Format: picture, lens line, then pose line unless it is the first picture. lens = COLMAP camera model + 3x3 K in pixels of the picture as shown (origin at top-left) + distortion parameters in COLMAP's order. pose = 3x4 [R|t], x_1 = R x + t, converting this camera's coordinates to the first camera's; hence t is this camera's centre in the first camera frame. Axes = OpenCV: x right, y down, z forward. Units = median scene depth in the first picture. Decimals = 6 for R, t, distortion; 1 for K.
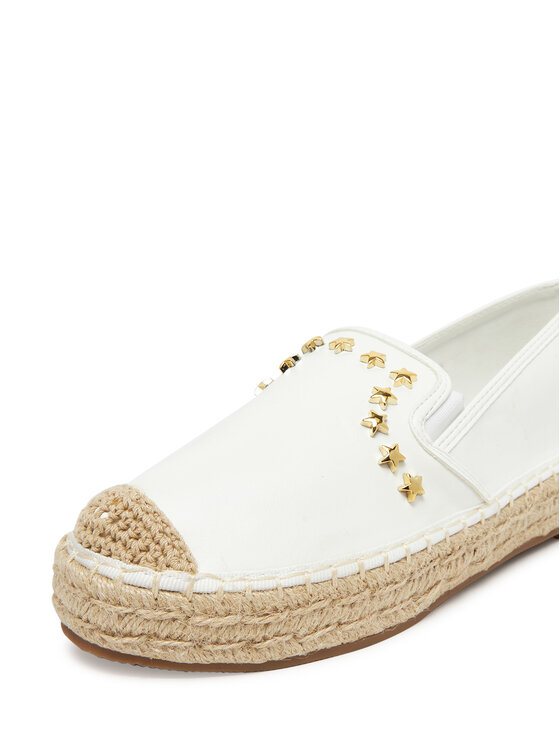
lens RADIAL K [[1135.9, 0, 279.7], [0, 1135.9, 371.0], [0, 0, 1]] dist [-0.239791, 0.000000]
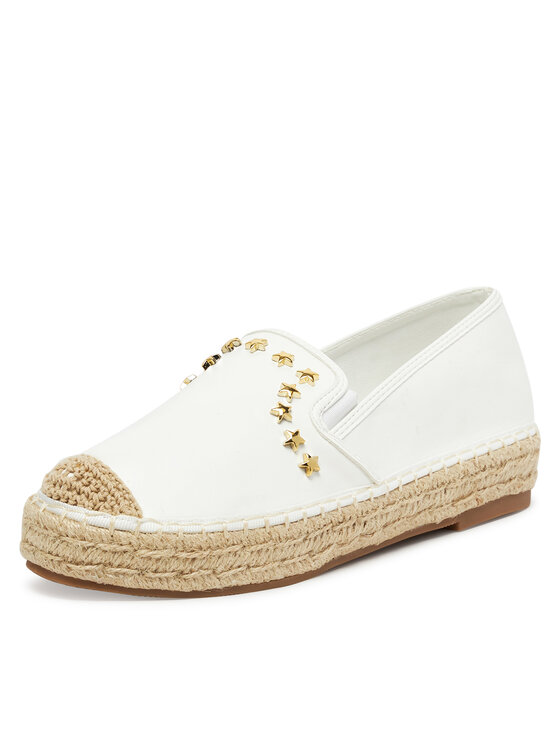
lens RADIAL K [[1388.8, 0, 280.5], [0, 1388.8, 375.4], [0, 0, 1]] dist [-0.376911, 0.000000]
pose [[0.997378, 0.025573, 0.067700, -0.021015], [-0.025733, 0.999668, 0.001492, 0.003773], [-0.067640, -0.003230, 0.997705, -0.528361]]
